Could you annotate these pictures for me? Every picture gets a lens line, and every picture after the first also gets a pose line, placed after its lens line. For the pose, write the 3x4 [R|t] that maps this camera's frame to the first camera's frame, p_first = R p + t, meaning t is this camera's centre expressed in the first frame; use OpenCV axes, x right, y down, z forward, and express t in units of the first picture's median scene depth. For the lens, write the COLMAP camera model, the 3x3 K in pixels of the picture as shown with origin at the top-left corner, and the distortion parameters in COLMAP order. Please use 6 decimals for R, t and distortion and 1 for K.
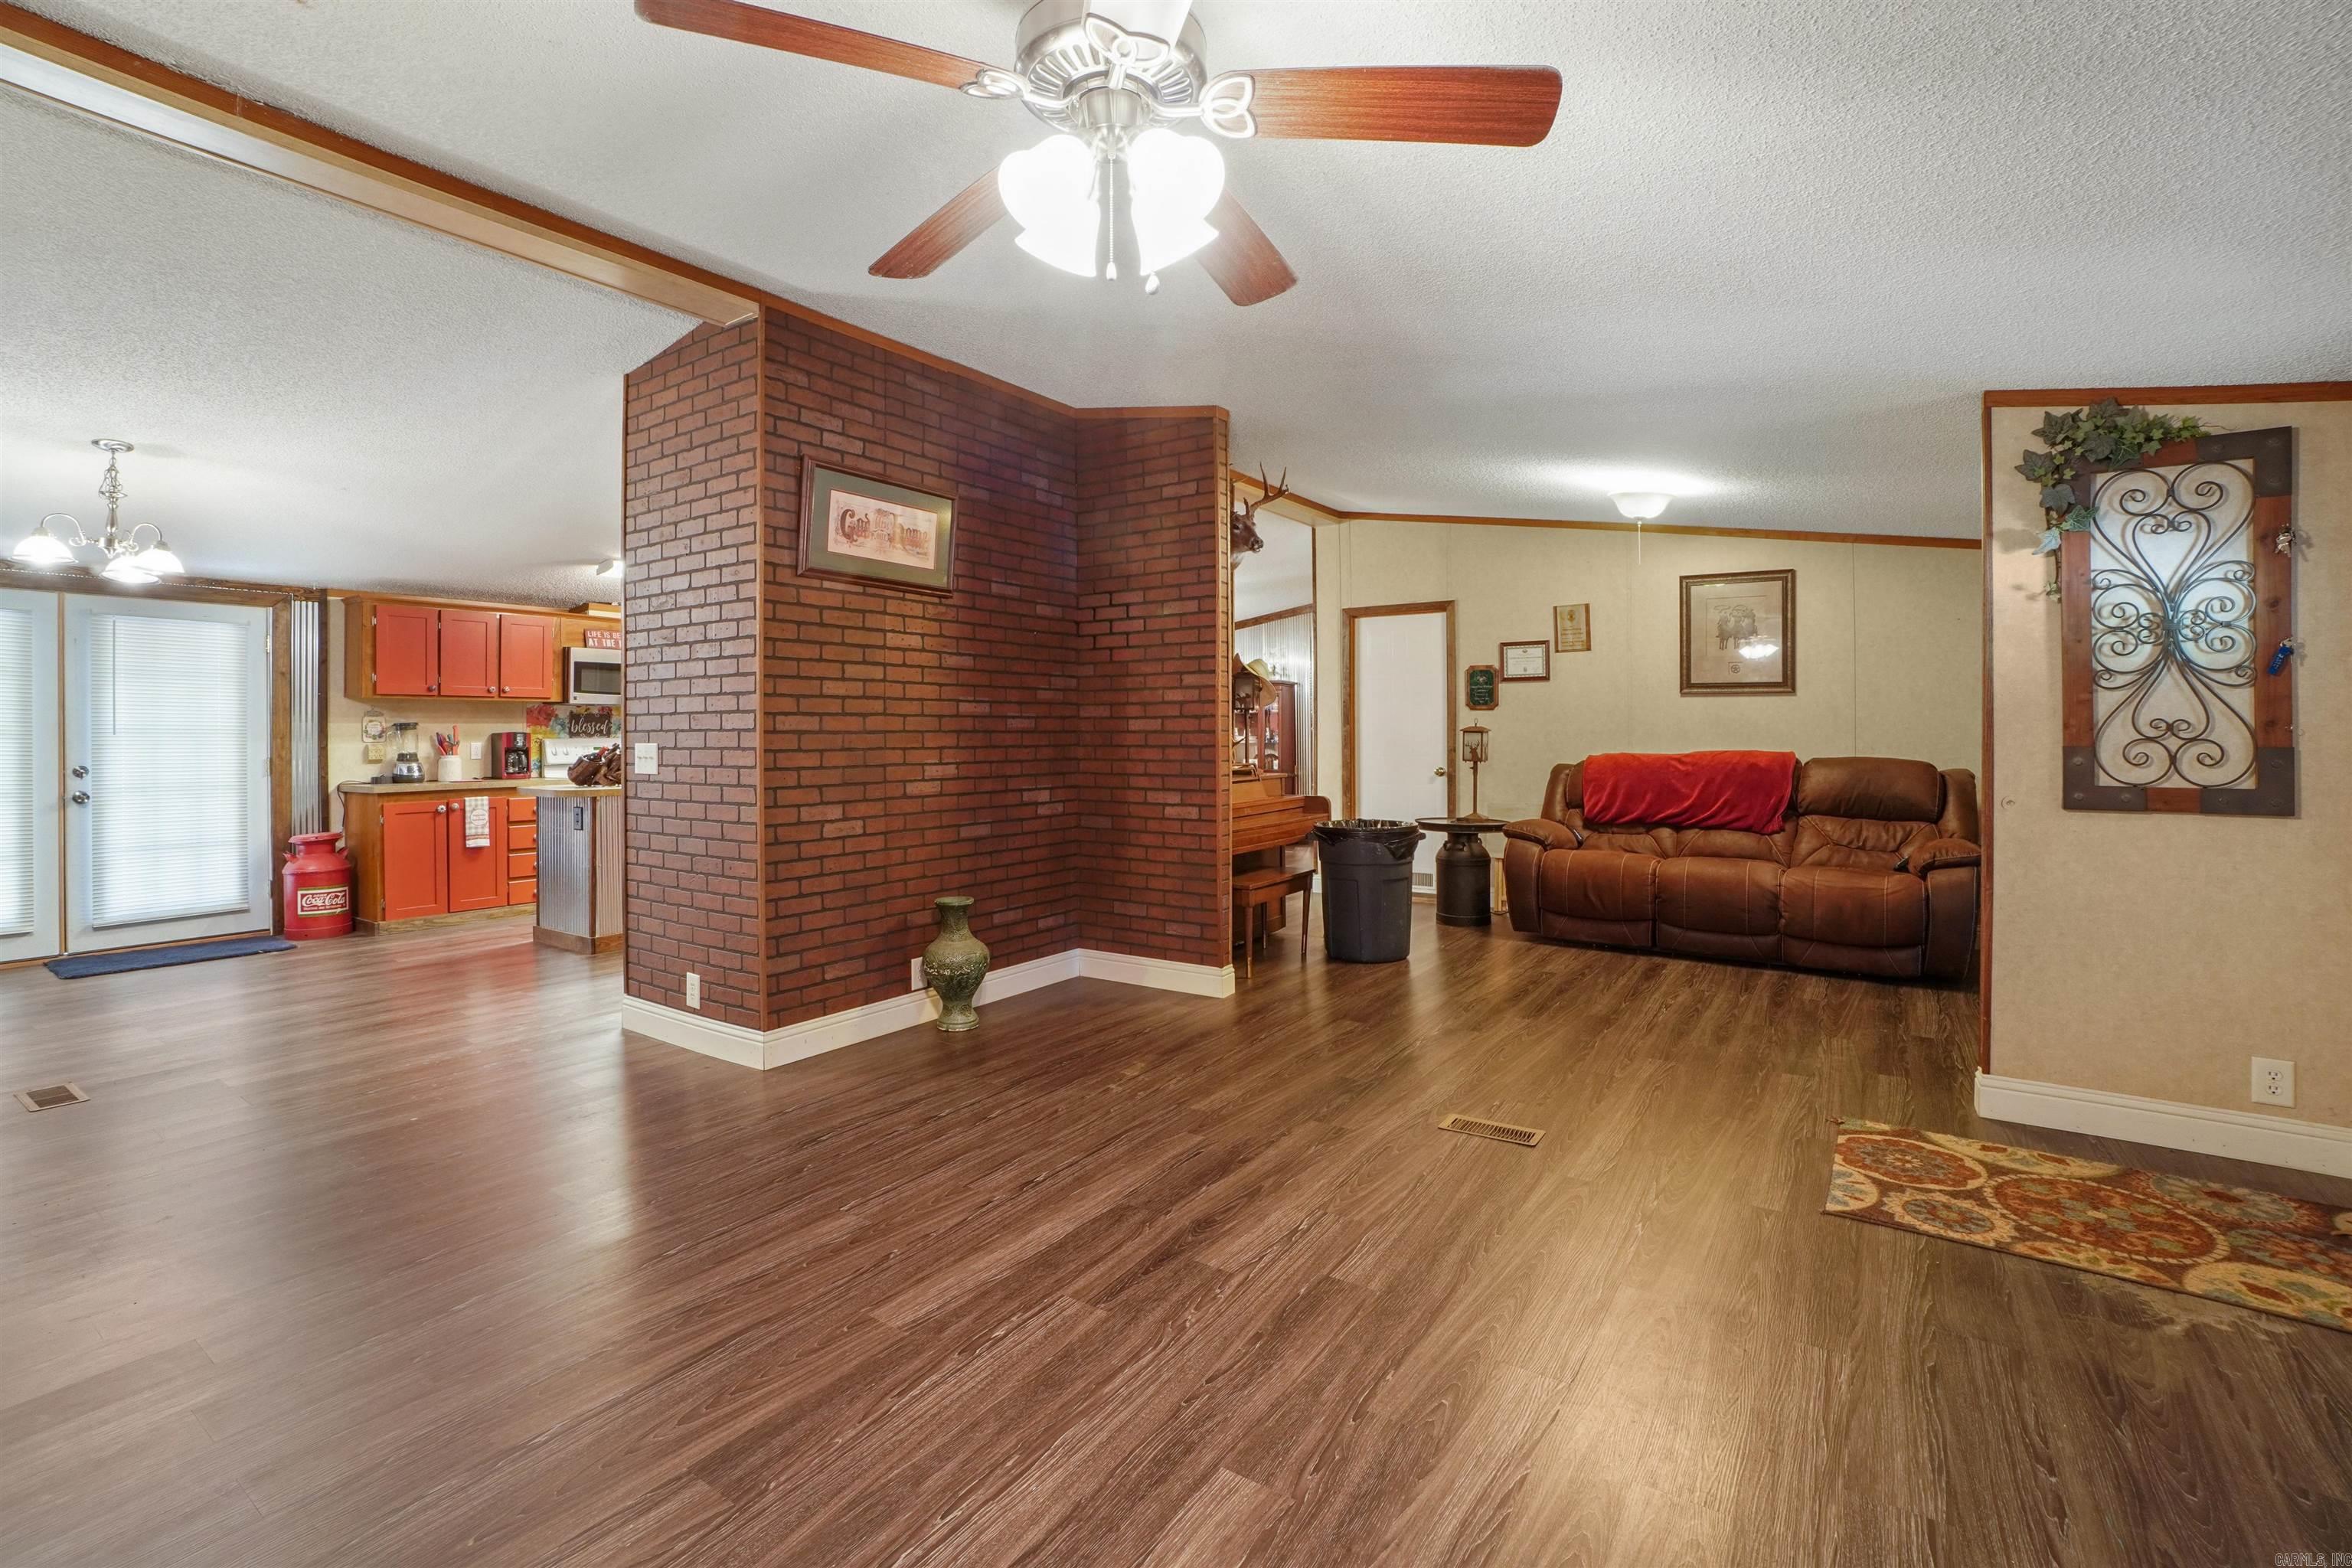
lens RADIAL K [[1054.6, 0, 1204.7], [0, 1054.6, 740.5], [0, 0, 1]] dist [-0.043344, 0.010748]
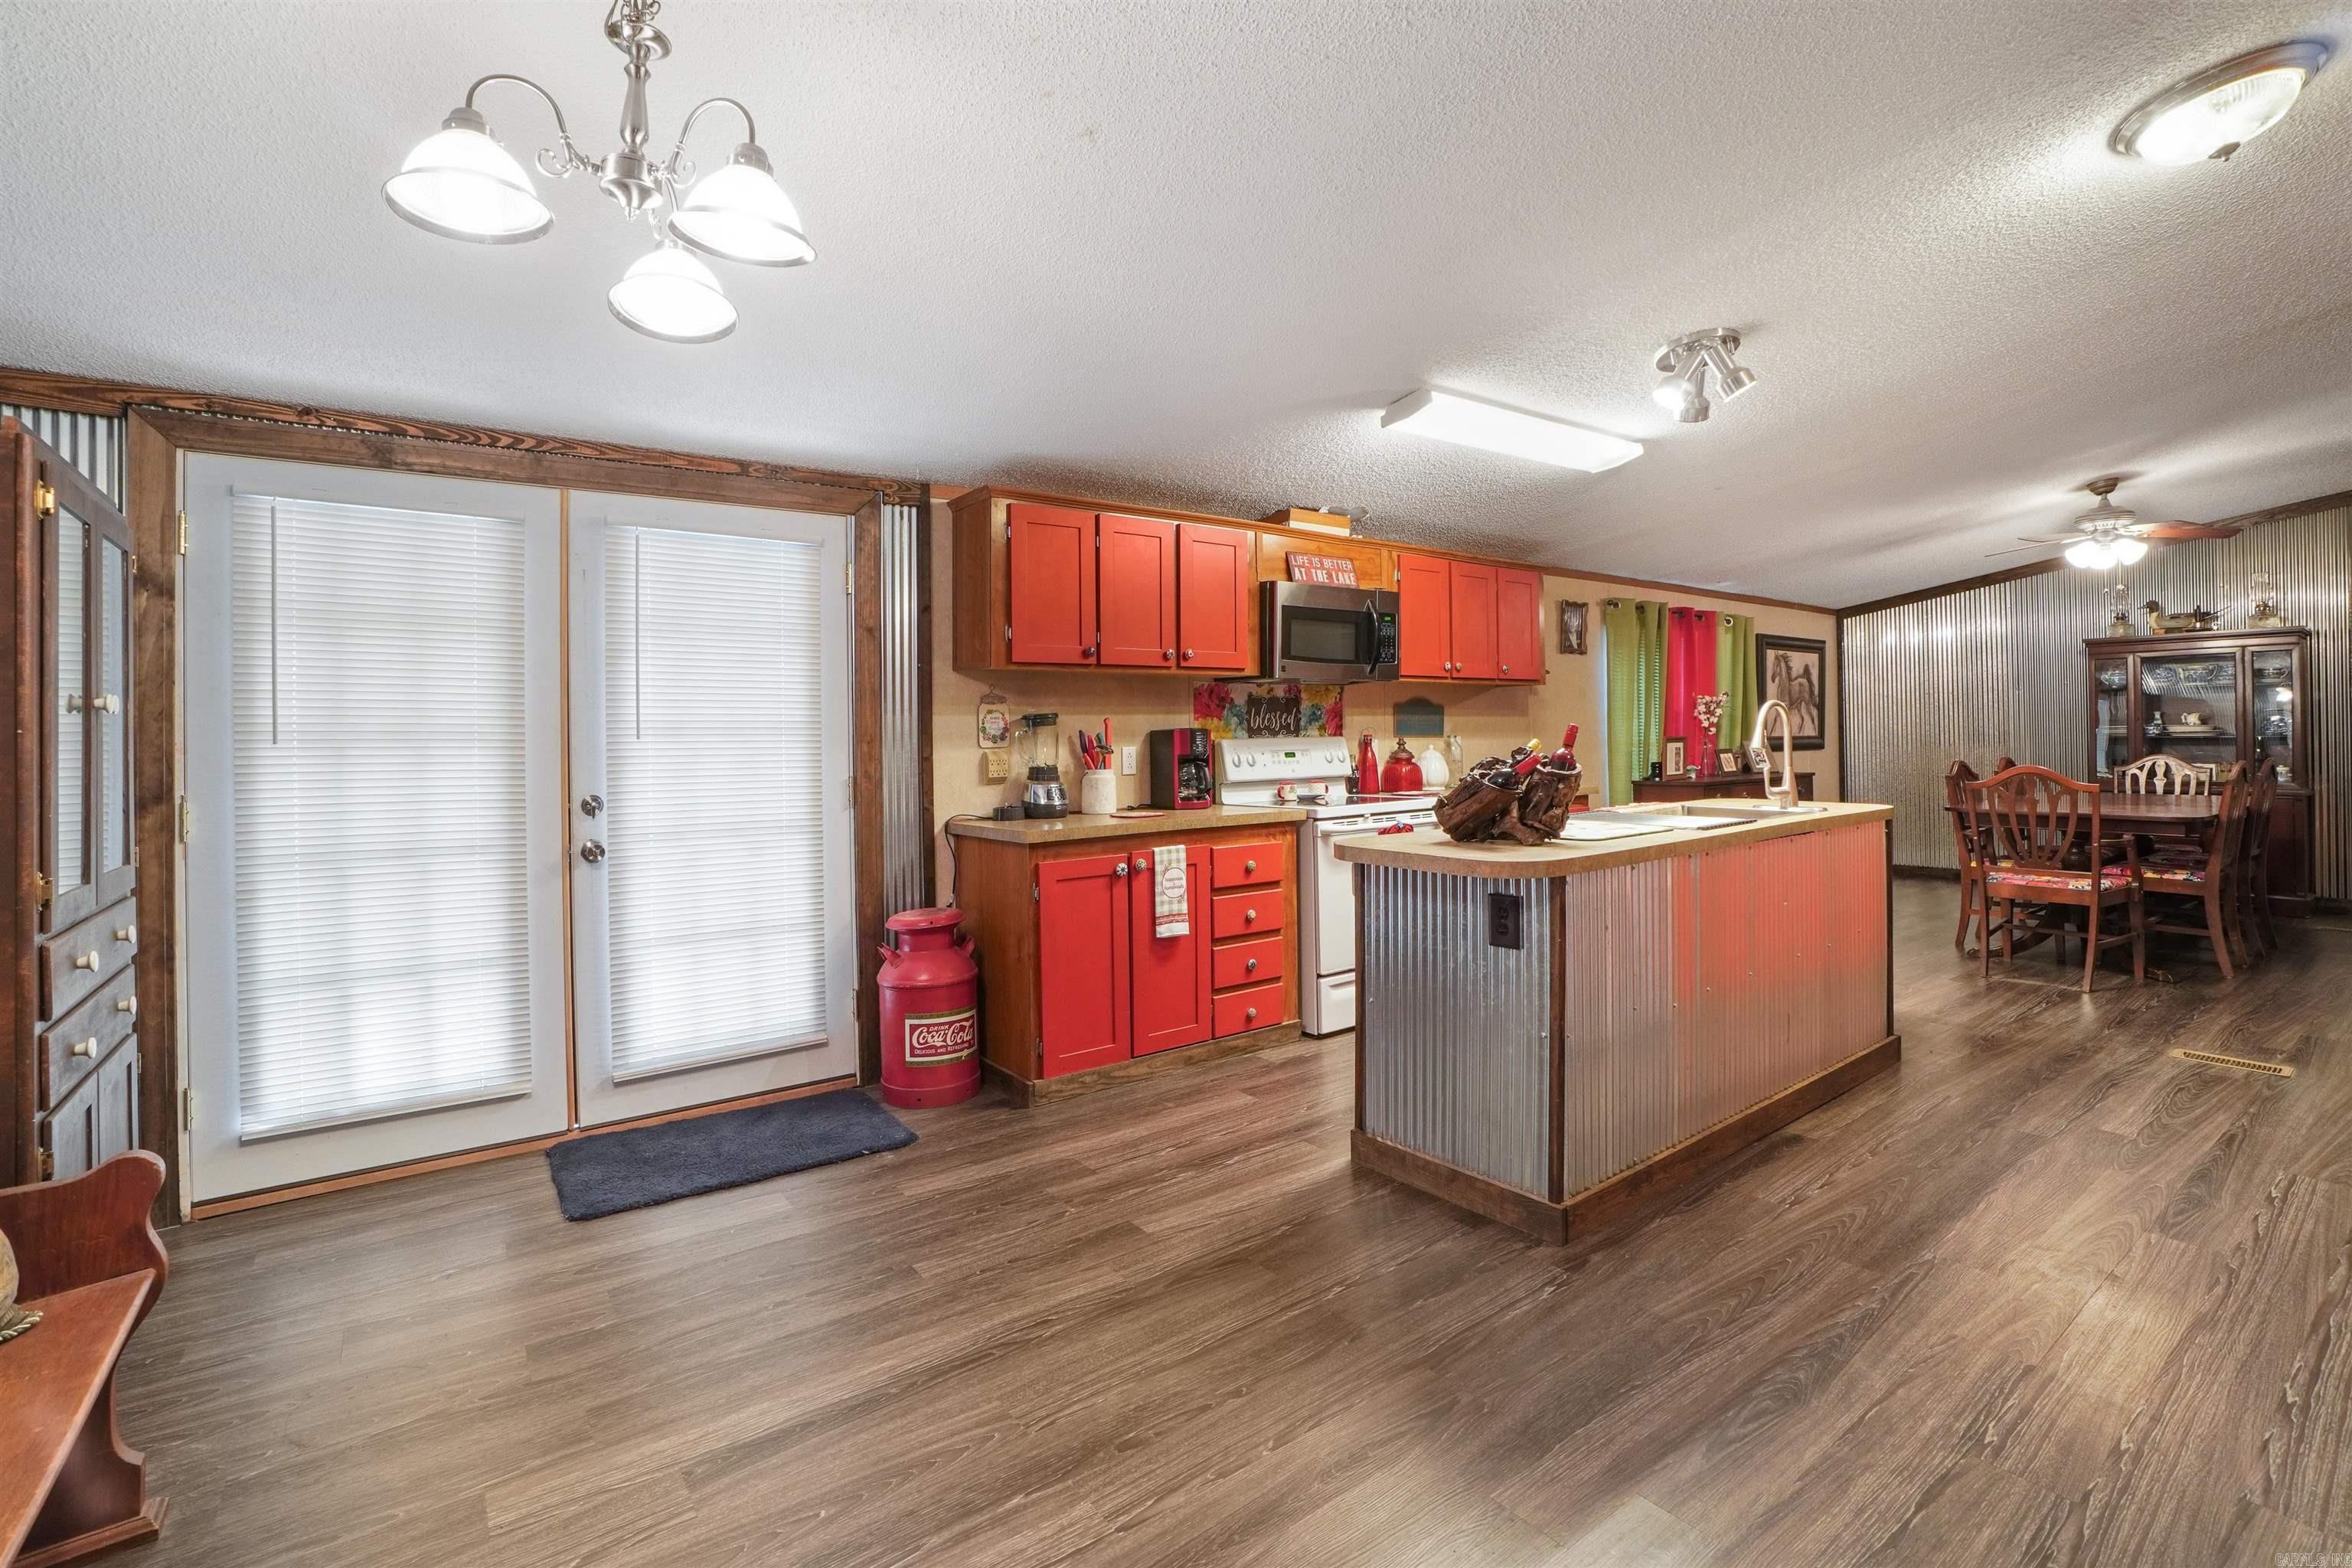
lens RADIAL K [[1054.6, 0, 1174.7], [0, 1054.6, 736.4], [0, 0, 1]] dist [-0.043344, 0.010748]
pose [[0.938725, -0.016011, -0.344294, -0.560266], [0.013643, 0.999864, -0.009300, 0.002207], [0.344396, 0.004033, 0.938816, 0.527720]]
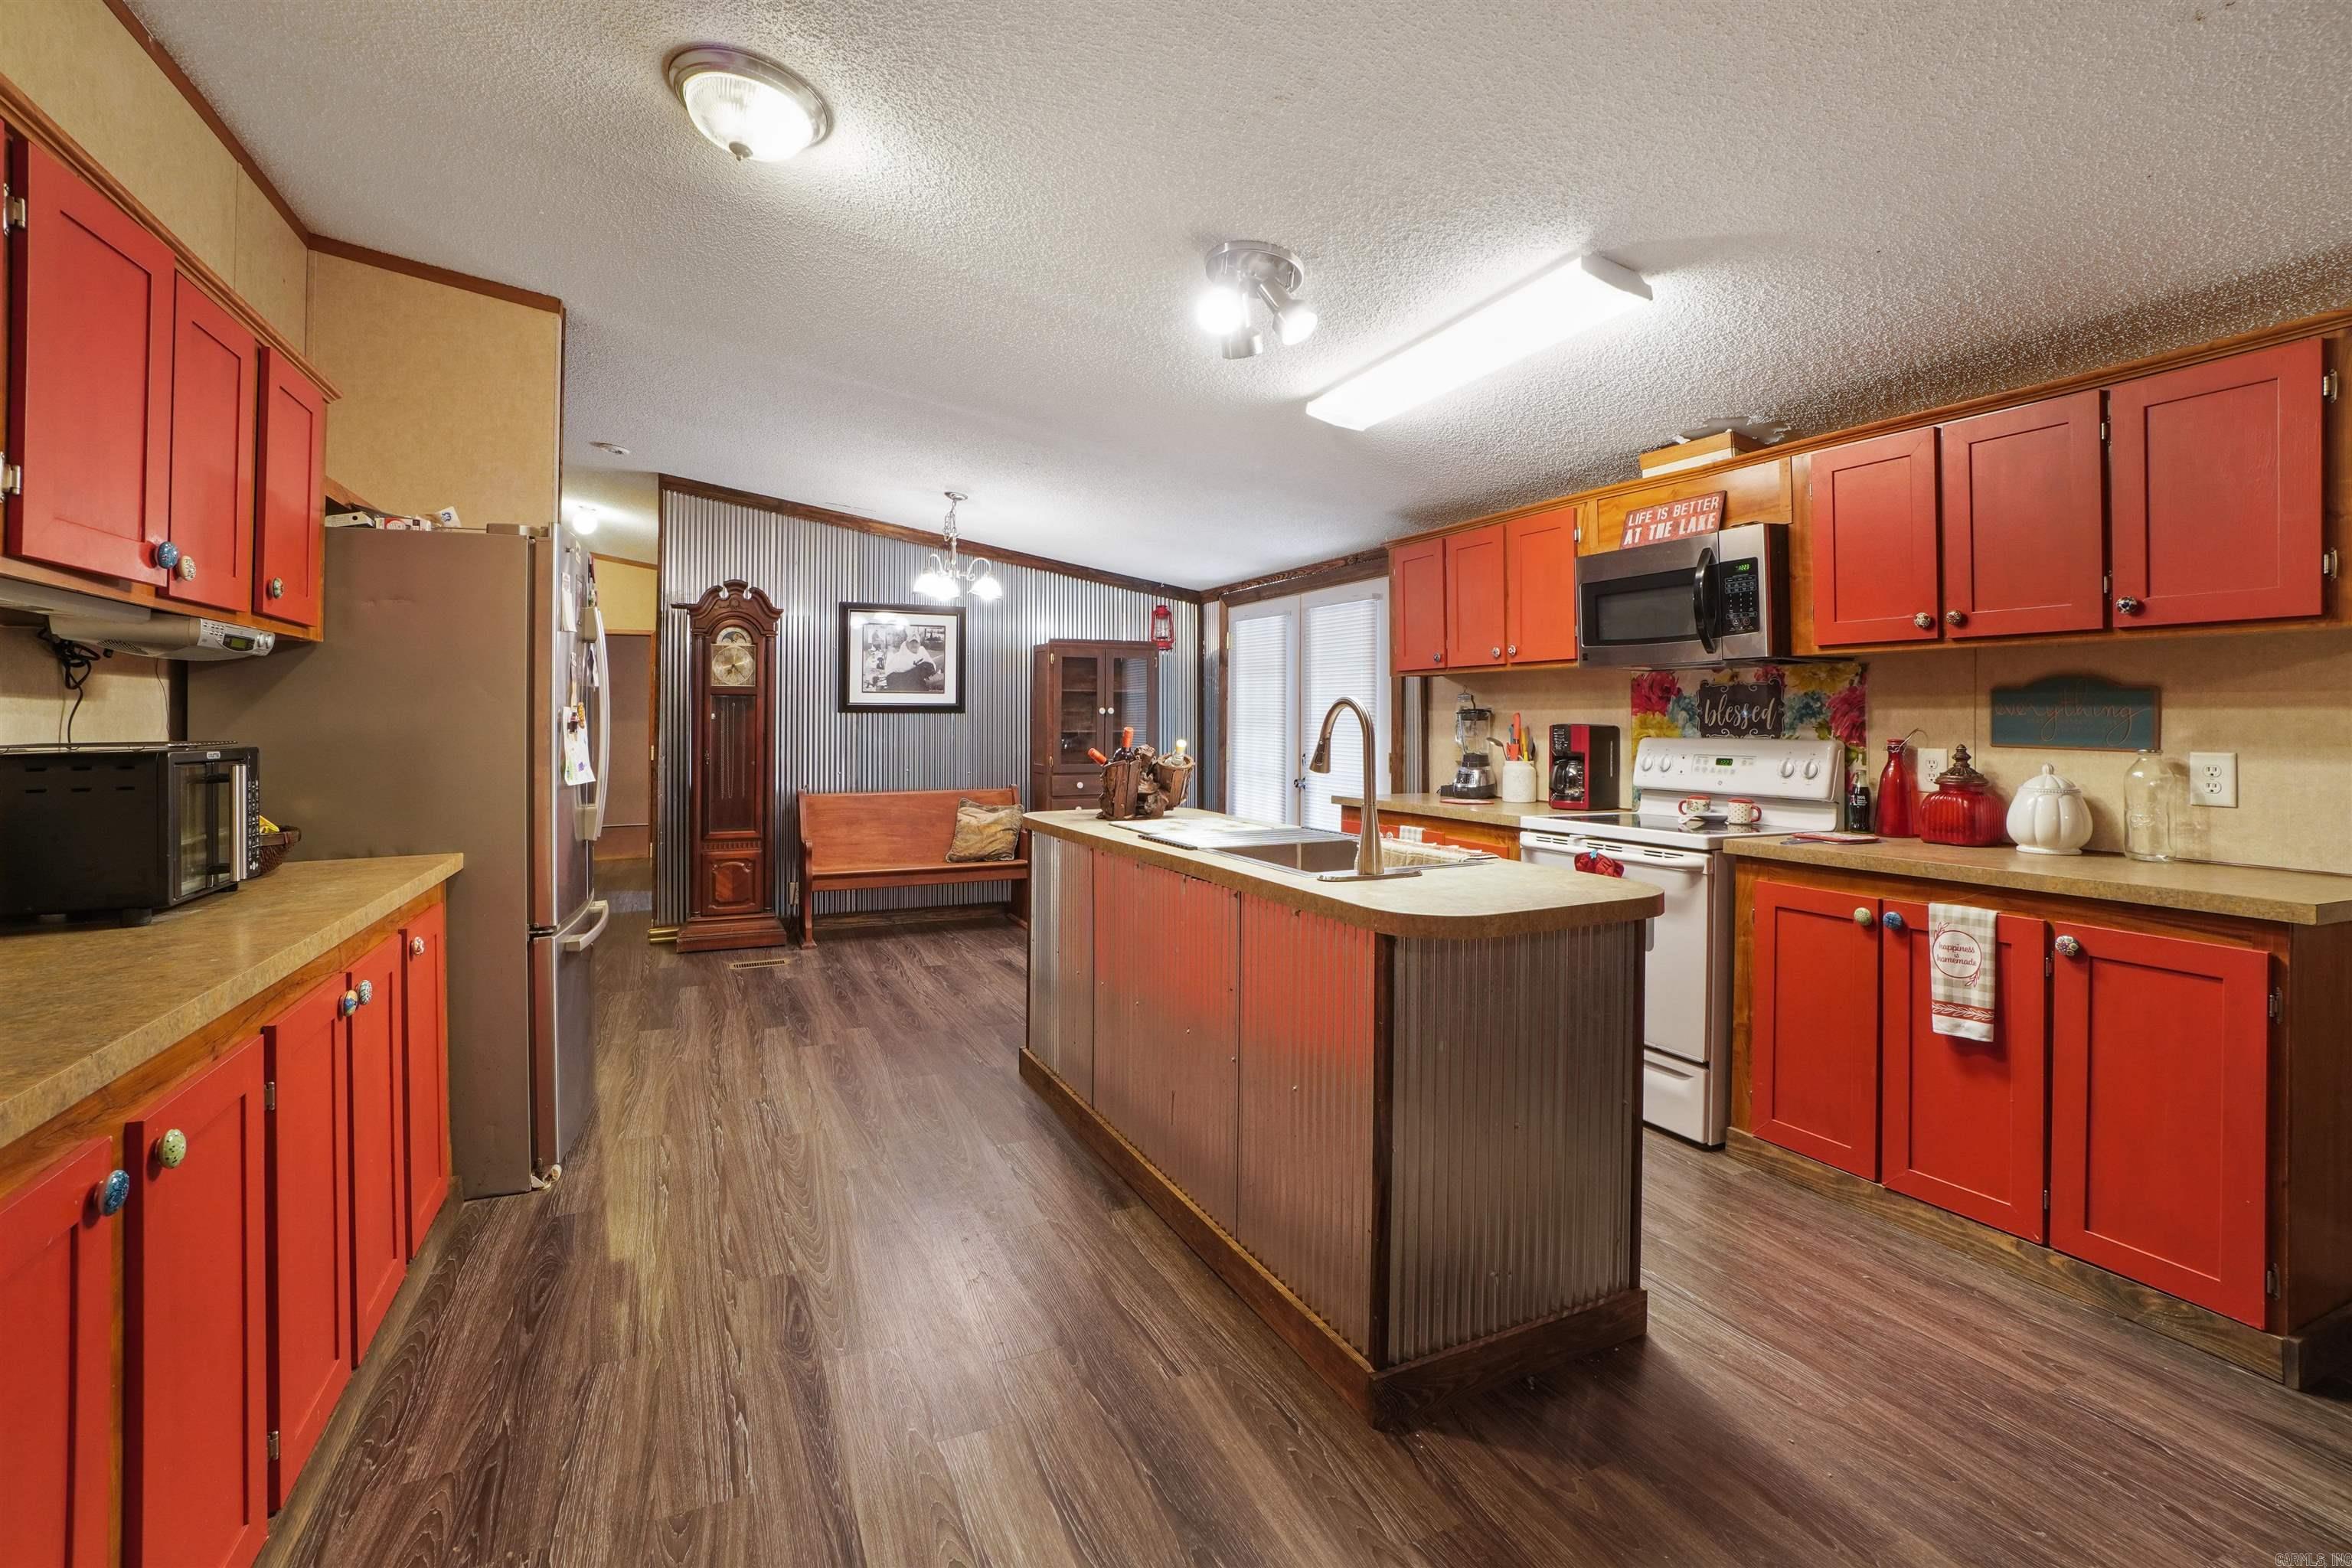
lens RADIAL K [[1054.6, 0, 1173.4], [0, 1054.6, 706.1], [0, 0, 1]] dist [-0.043344, 0.010748]
pose [[-0.521399, -0.009524, -0.853260, -0.099418], [-0.010074, 0.999937, -0.005006, -0.015173], [0.853253, 0.005985, -0.521462, 1.321420]]
